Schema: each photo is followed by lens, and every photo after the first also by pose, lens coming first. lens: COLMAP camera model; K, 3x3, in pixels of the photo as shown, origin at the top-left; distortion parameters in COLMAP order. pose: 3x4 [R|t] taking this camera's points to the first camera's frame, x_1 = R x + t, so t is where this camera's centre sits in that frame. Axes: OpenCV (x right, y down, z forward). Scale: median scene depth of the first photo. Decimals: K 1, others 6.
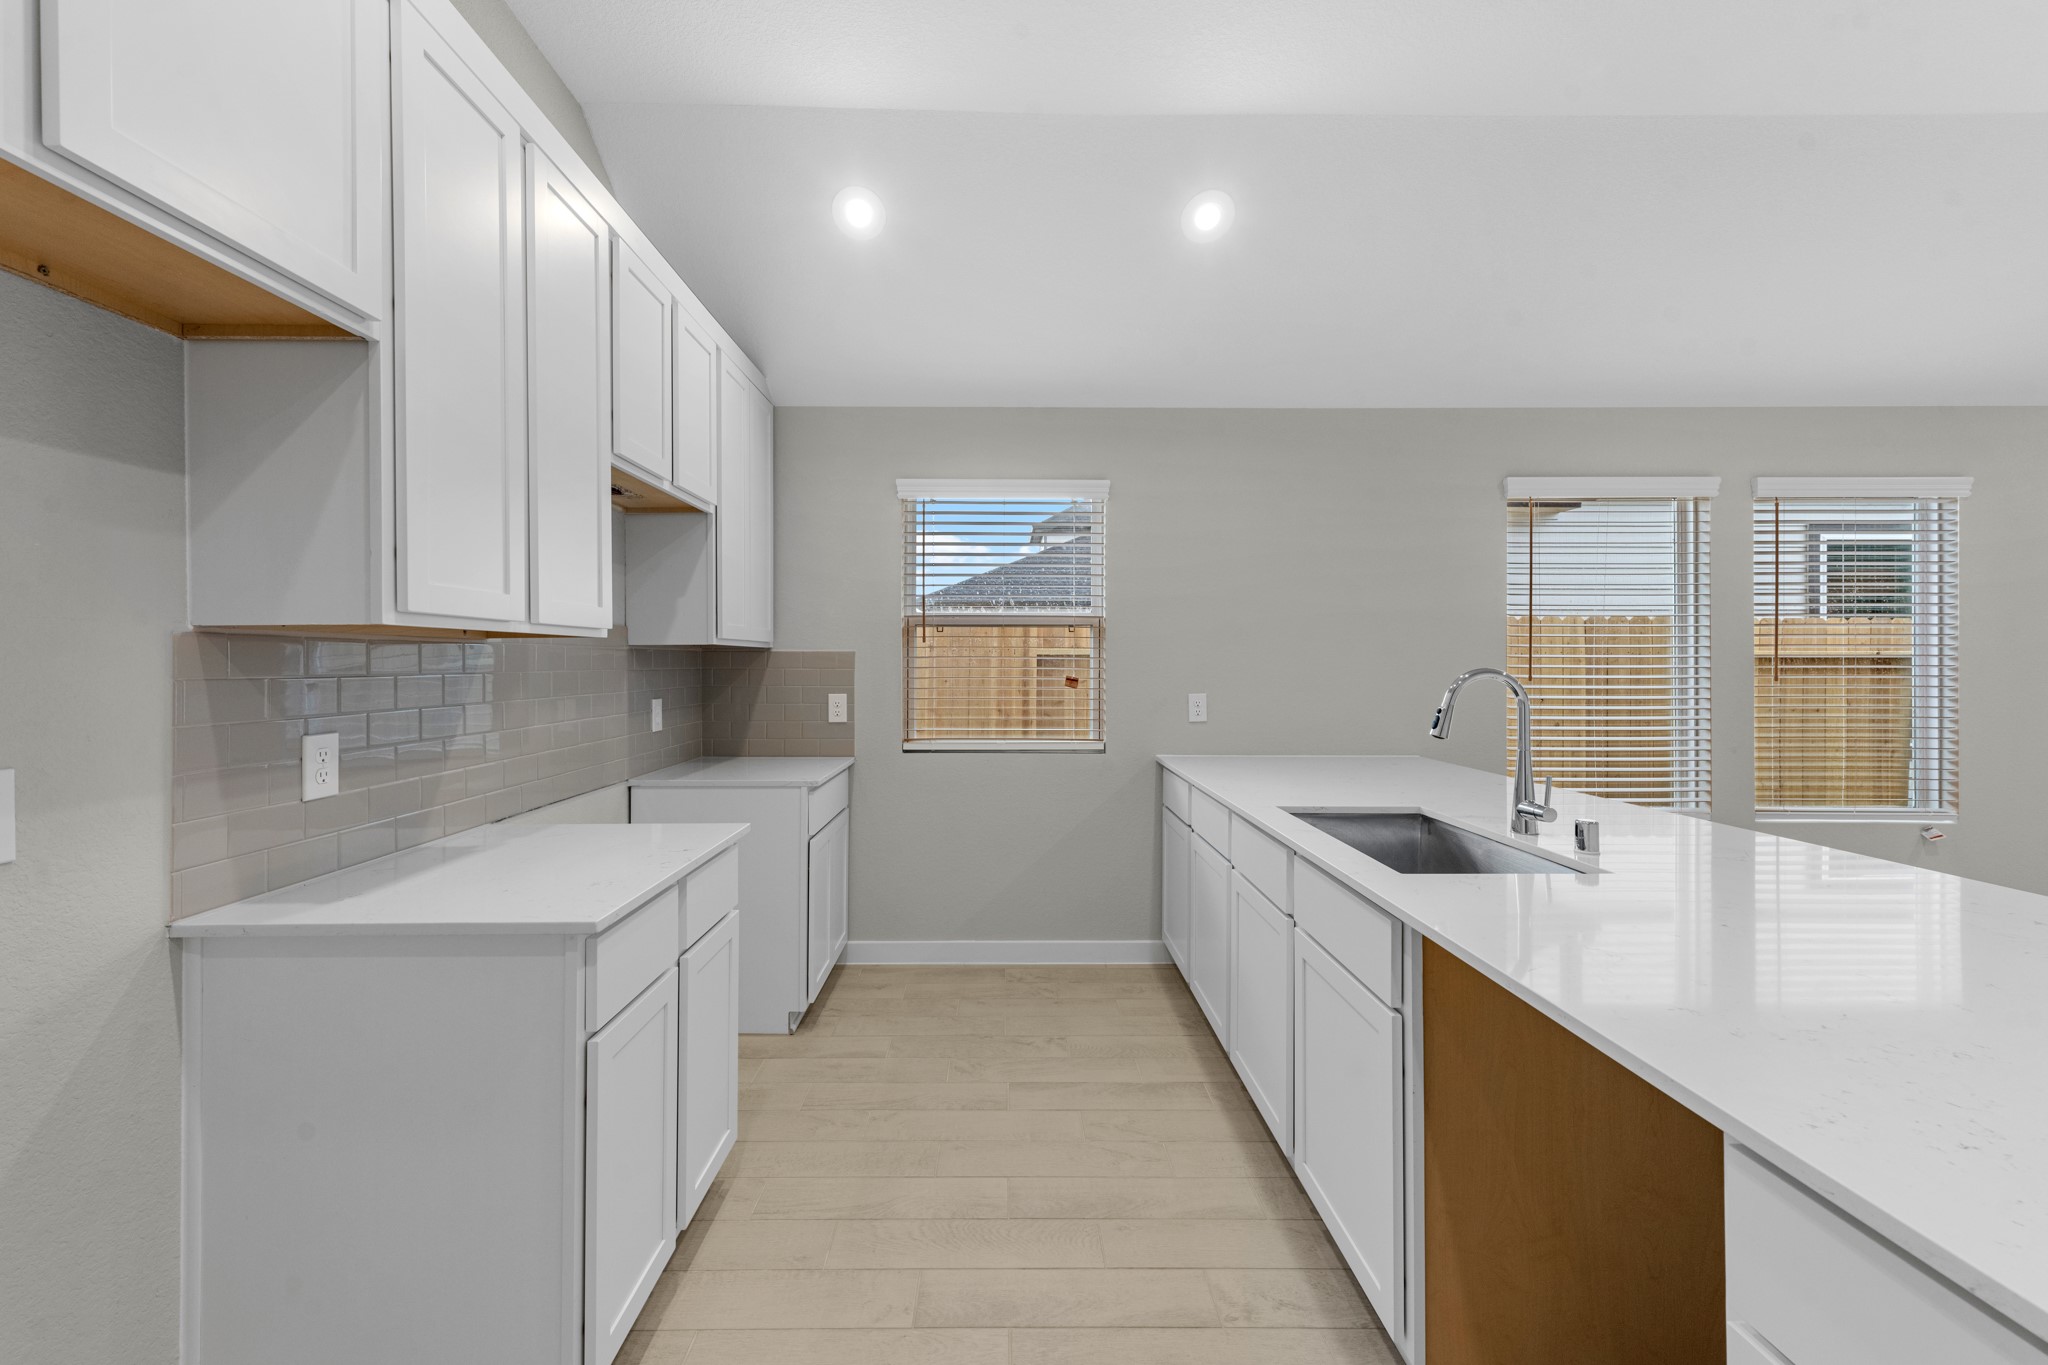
lens RADIAL K [[818.7, 0, 982.4], [0, 818.7, 654.3], [0, 0, 1]] dist [0.012163, -0.002020]
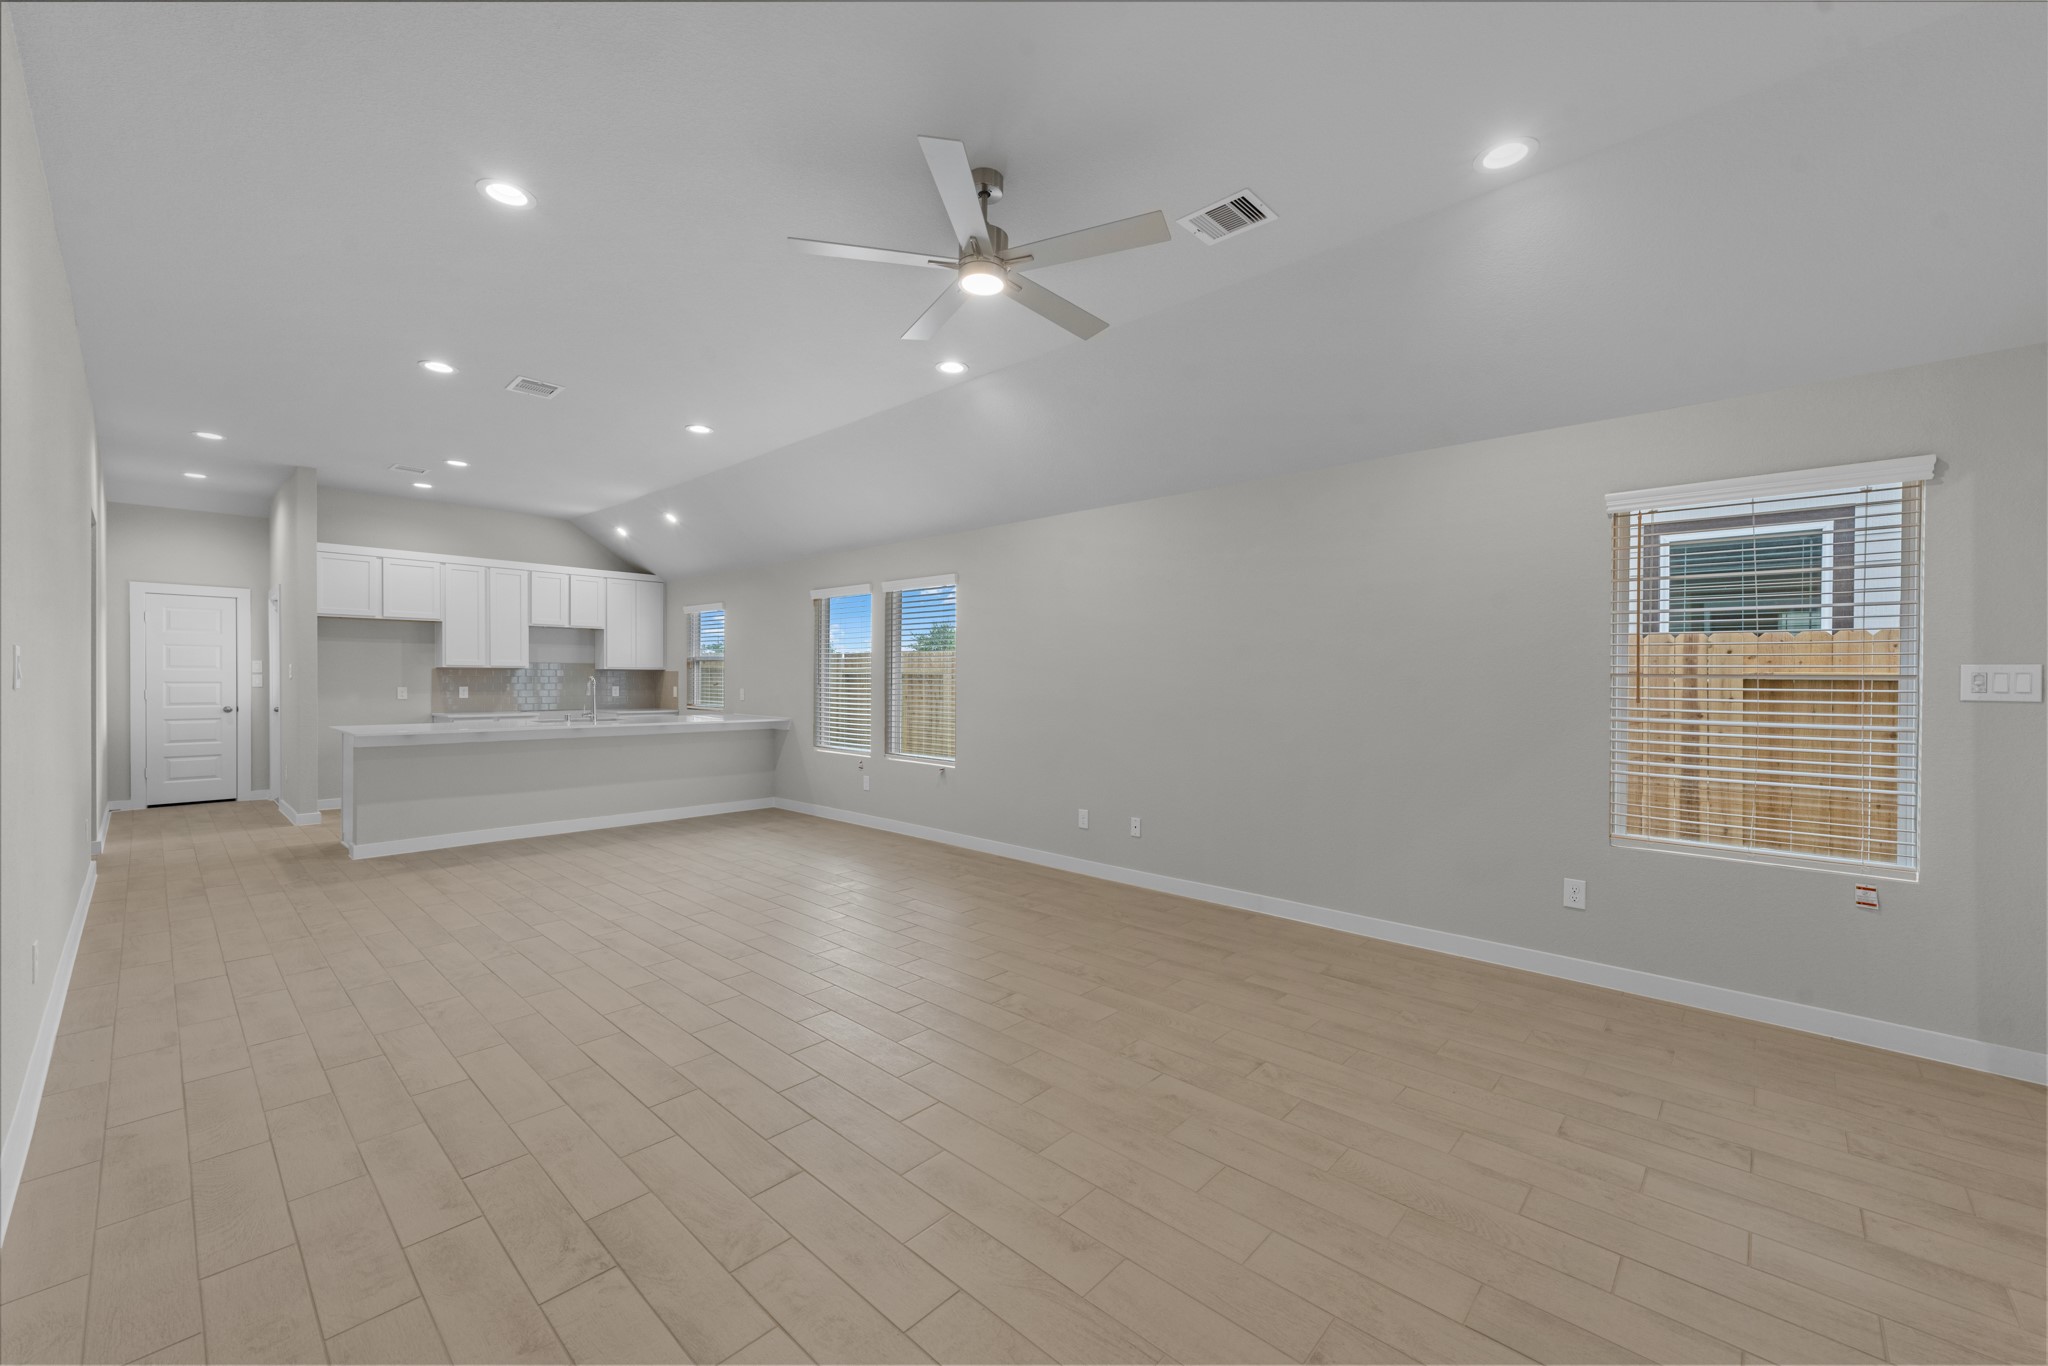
lens RADIAL K [[818.7, 0, 1097.3], [0, 818.7, 688.8], [0, 0, 1]] dist [0.012163, -0.002020]
pose [[0.724738, 0.017533, -0.688801, 2.800411], [-0.004109, 0.999768, 0.021126, -0.009187], [0.689012, -0.012480, 0.724642, -0.031061]]
